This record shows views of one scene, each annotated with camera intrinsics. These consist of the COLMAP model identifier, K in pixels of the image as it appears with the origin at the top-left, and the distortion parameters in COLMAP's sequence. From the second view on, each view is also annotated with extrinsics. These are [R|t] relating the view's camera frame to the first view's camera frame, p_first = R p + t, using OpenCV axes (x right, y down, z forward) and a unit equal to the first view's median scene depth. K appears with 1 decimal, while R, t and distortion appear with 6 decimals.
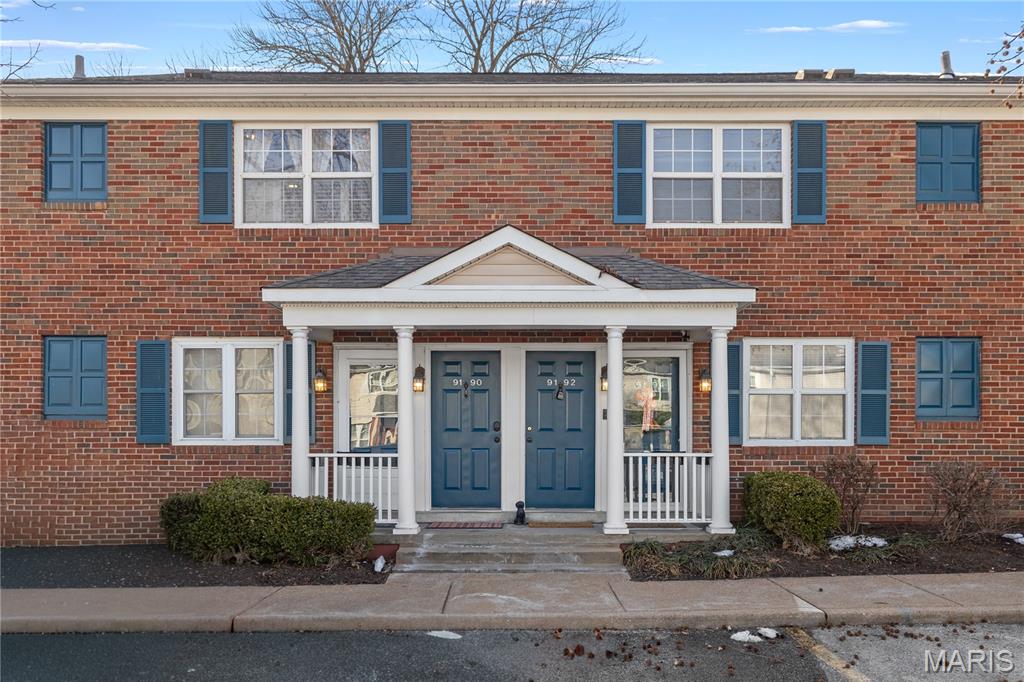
lens RADIAL K [[778.9, 0, 513.8], [0, 778.9, 454.9], [0, 0, 1]] dist [-0.000777, -0.003811]
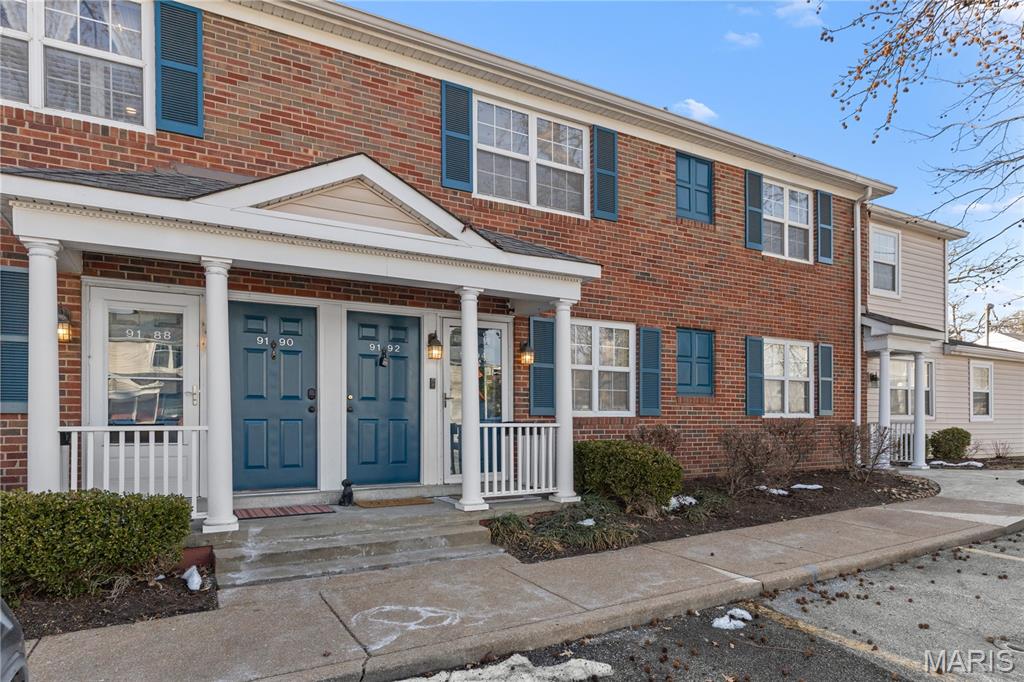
lens RADIAL K [[608.7, 0, 533.5], [0, 608.7, 420.6], [0, 0, 1]] dist [-0.003438, 0.001371]
pose [[0.864720, -0.002251, 0.502248, -0.153214], [0.006468, 0.999957, -0.006655, -0.000599], [-0.502212, 0.009004, 0.864698, 0.293220]]
